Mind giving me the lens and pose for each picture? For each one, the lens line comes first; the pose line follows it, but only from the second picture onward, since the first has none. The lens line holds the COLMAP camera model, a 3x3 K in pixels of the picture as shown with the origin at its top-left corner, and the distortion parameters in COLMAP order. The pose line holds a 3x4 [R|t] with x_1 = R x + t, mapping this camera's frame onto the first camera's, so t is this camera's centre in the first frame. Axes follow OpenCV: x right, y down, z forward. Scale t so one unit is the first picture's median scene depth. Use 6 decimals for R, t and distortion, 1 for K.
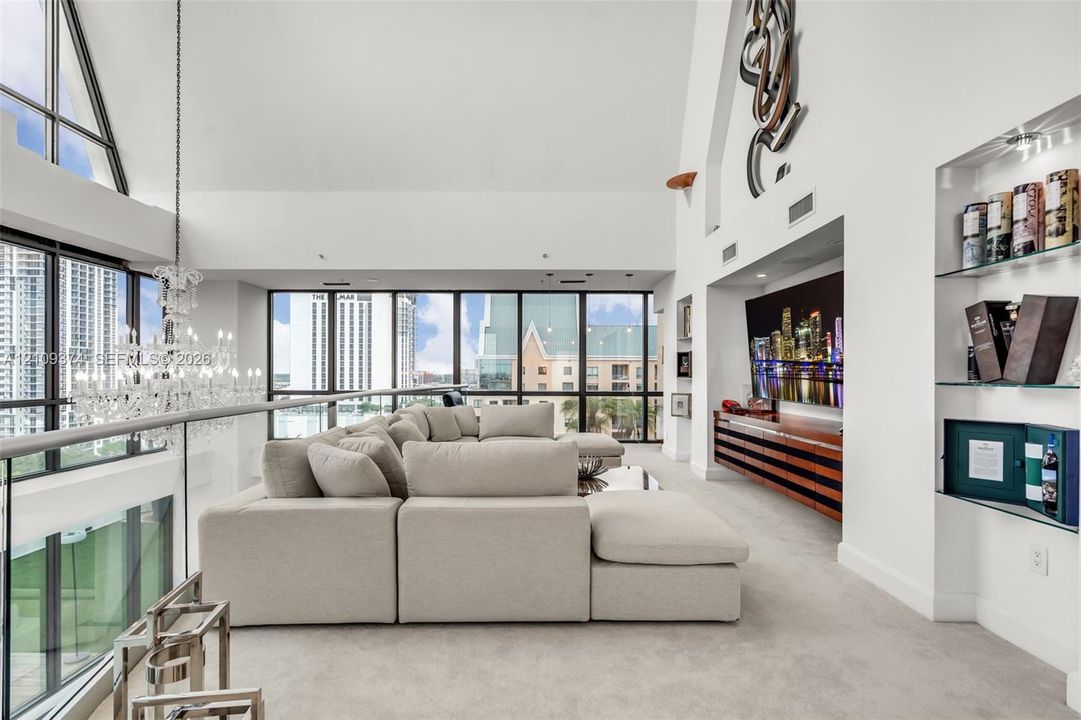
lens RADIAL K [[497.7, 0, 533.7], [0, 497.7, 369.0], [0, 0, 1]] dist [-0.001452, 0.000068]
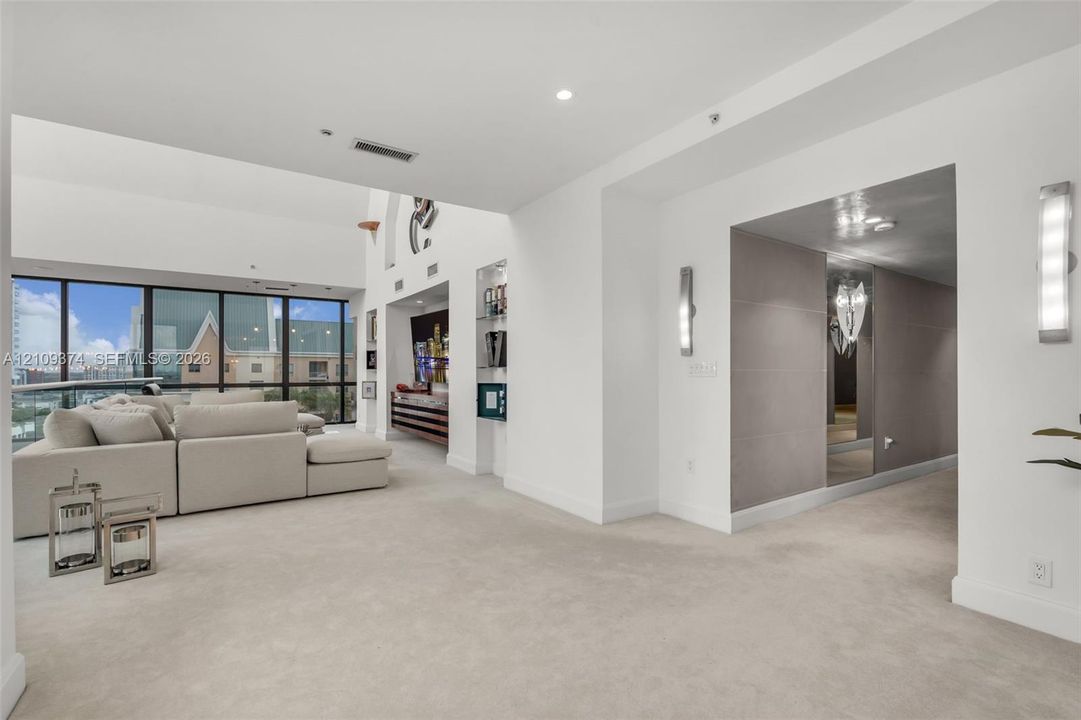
lens RADIAL K [[497.7, 0, 533.7], [0, 497.7, 369.0], [0, 0, 1]] dist [-0.001452, 0.000068]
pose [[0.835588, -0.002273, 0.549352, -0.097501], [-0.000142, 0.999991, 0.004354, 0.013365], [-0.549357, -0.003716, 0.835579, -0.499223]]
